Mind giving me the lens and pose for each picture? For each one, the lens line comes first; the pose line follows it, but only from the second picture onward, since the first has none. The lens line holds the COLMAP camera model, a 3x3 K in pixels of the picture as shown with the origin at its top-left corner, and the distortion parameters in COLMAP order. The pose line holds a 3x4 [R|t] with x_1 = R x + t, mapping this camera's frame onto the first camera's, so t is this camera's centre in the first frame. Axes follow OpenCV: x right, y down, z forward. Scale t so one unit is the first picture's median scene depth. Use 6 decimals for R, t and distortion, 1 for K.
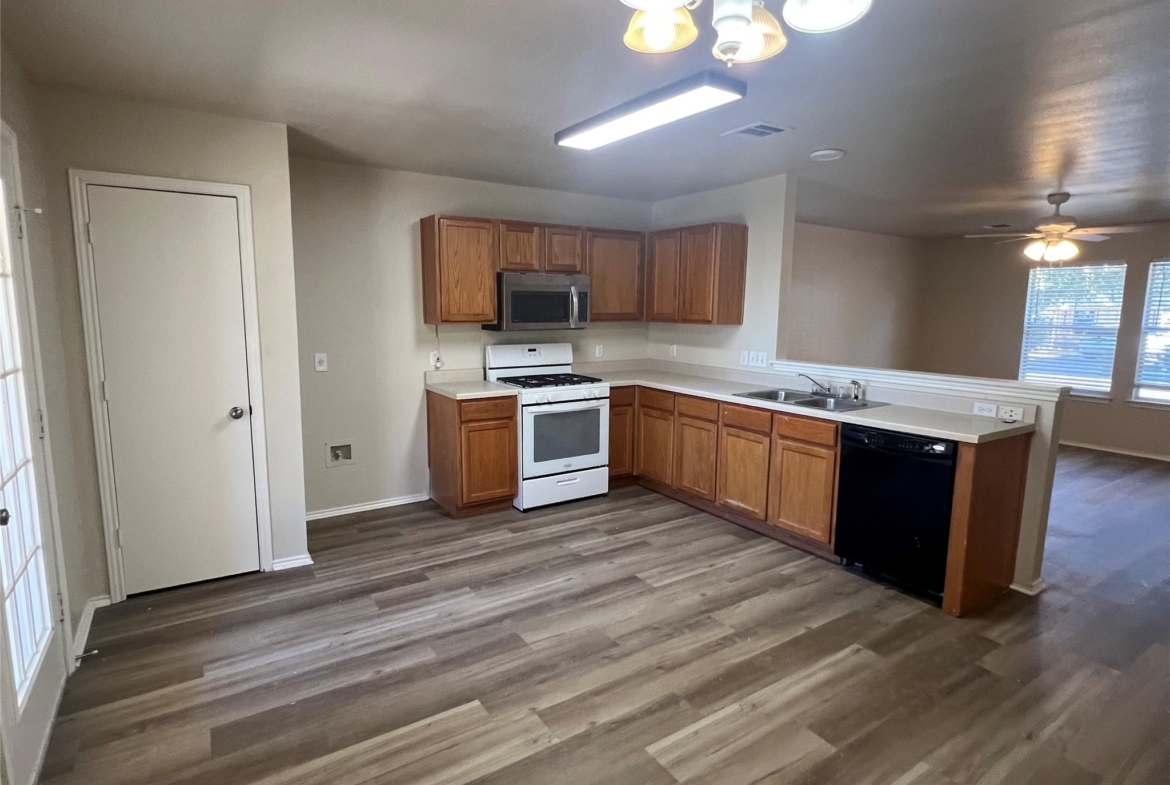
lens RADIAL K [[604.9, 0, 579.4], [0, 604.9, 395.7], [0, 0, 1]] dist [-0.003797, 0.001982]
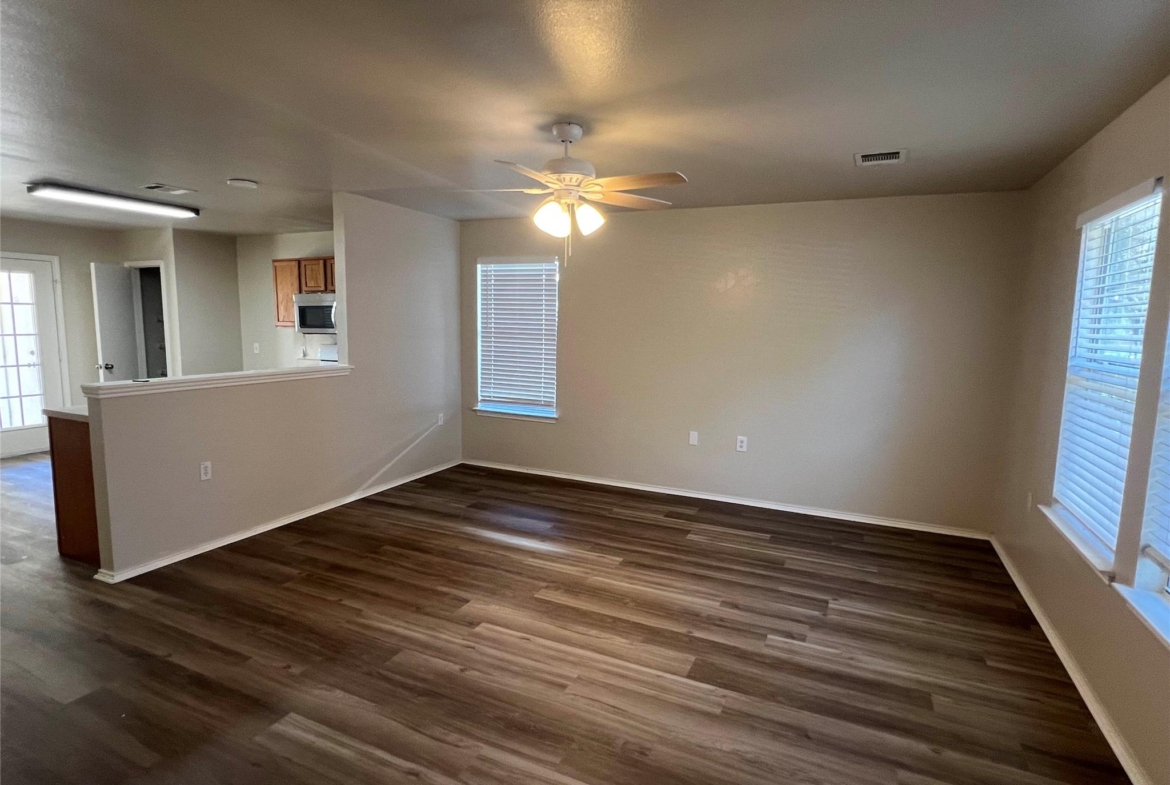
lens RADIAL K [[604.9, 0, 576.9], [0, 604.9, 394.9], [0, 0, 1]] dist [-0.003797, 0.001982]
pose [[0.529995, 0.103889, -0.841613, 1.581626], [-0.133629, 0.990299, 0.038092, -0.113001], [0.837406, 0.092276, 0.538736, 0.844553]]
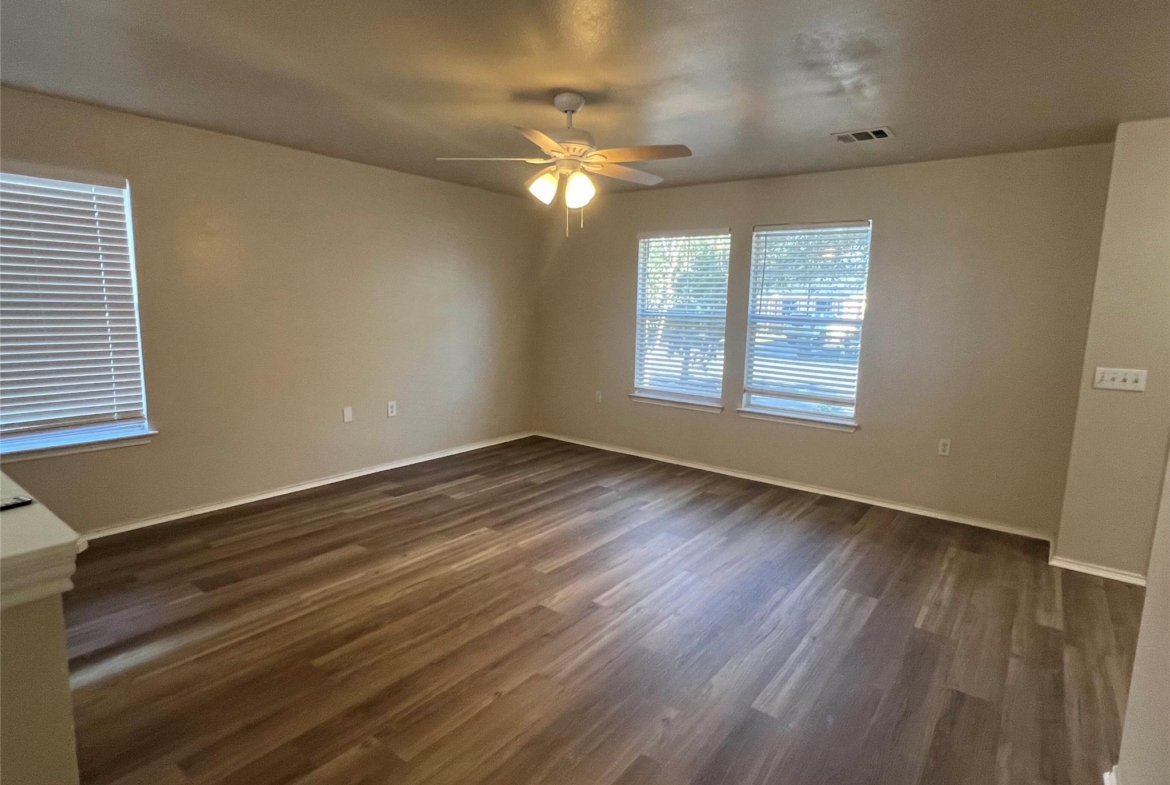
lens RADIAL K [[604.9, 0, 577.0], [0, 604.9, 403.0], [0, 0, 1]] dist [-0.003797, 0.001982]
pose [[0.944870, -0.046711, 0.324098, 0.715130], [0.035888, 0.998583, 0.039293, -0.061156], [-0.325474, -0.025496, 0.945207, 0.511100]]
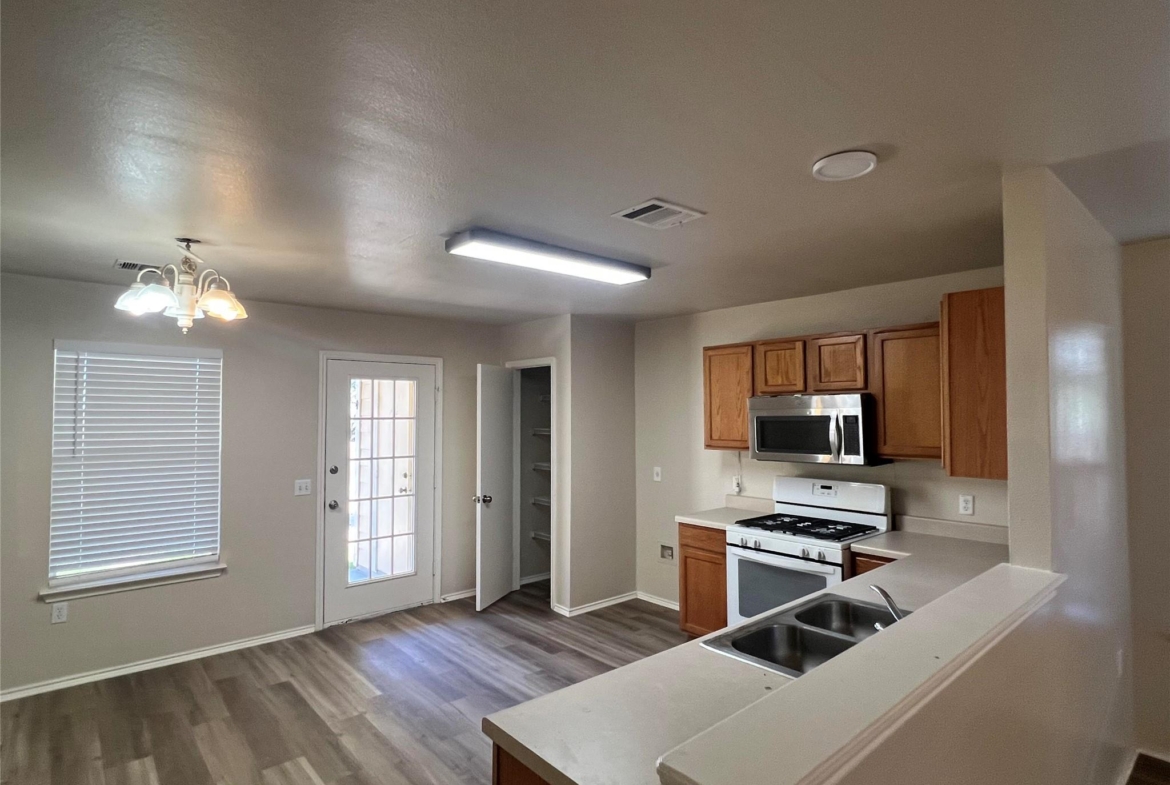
lens RADIAL K [[604.9, 0, 579.8], [0, 604.9, 394.4], [0, 0, 1]] dist [-0.003797, 0.001982]
pose [[0.139896, -0.038262, -0.989427, 0.794019], [-0.142741, 0.988036, -0.058391, -0.122108], [0.979824, 0.149400, 0.132761, 0.651887]]
